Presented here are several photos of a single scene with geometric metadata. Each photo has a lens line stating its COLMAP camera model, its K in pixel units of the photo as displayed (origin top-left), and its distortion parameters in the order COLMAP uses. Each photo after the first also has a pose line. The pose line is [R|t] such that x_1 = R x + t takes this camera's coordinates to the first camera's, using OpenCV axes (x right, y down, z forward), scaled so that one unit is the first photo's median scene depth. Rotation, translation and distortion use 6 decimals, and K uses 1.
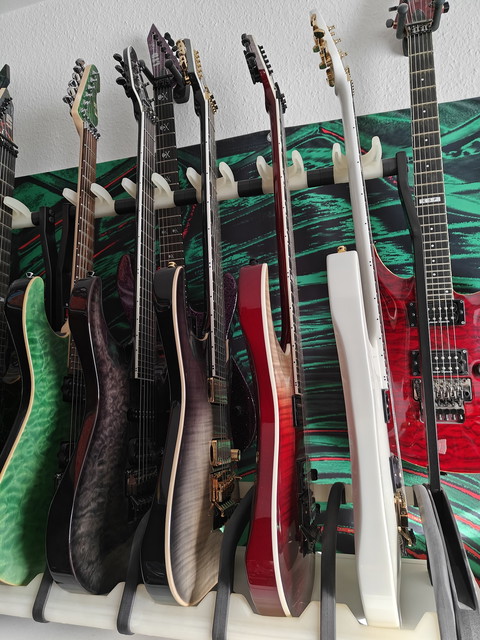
lens RADIAL K [[455.3, 0, 241.4], [0, 455.3, 320.9], [0, 0, 1]] dist [0.001437, 0.004648]
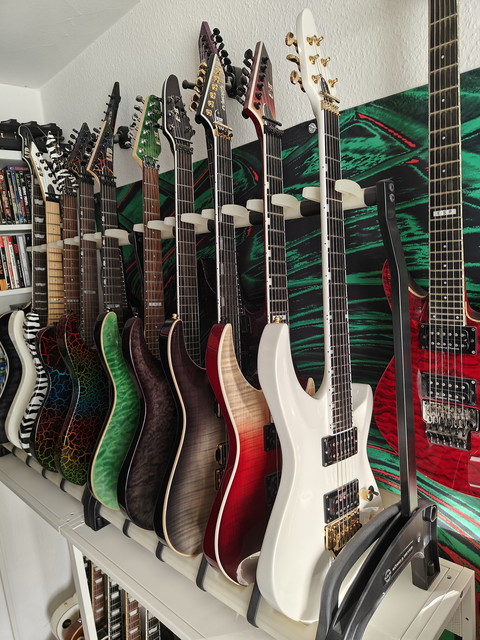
lens RADIAL K [[455.3, 0, 241.4], [0, 455.3, 320.9], [0, 0, 1]] dist [0.001437, 0.004648]
pose [[0.872620, 0.023776, -0.487821, 0.602738], [0.108510, 0.964413, 0.241108, -0.378247], [0.476194, -0.263329, 0.838986, 0.022614]]
